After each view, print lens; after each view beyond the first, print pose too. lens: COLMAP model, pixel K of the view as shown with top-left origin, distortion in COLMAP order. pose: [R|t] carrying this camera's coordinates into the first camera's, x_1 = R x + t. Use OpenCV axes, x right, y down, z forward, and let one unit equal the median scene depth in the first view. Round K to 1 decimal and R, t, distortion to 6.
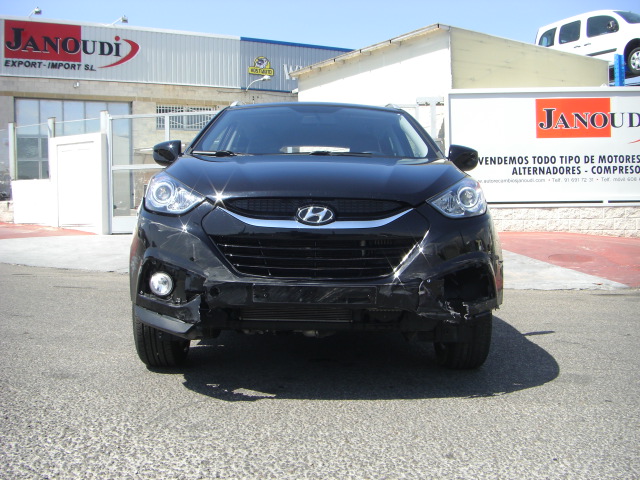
lens RADIAL K [[711.3, 0, 321.4], [0, 711.3, 237.7], [0, 0, 1]] dist [-0.132983, 0.000000]
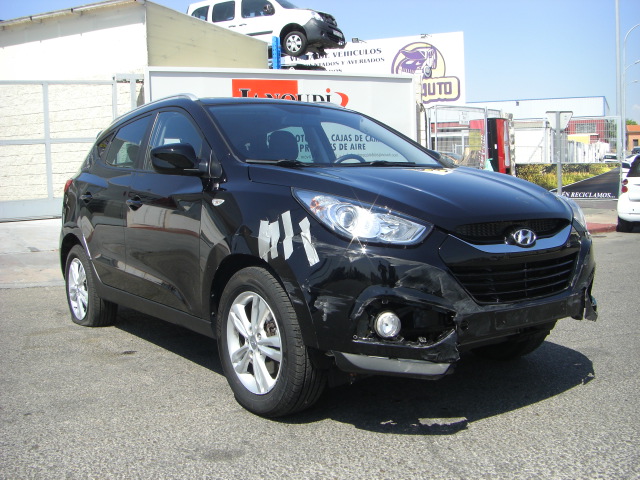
lens RADIAL K [[711.3, 0, 320.0], [0, 711.3, 241.0], [0, 0, 1]] dist [-0.132983, 0.000000]
pose [[0.821799, -0.075381, 0.564769, -0.131107], [0.046885, 0.996795, 0.064821, -0.016842], [-0.567846, -0.026791, 0.822699, 0.051431]]
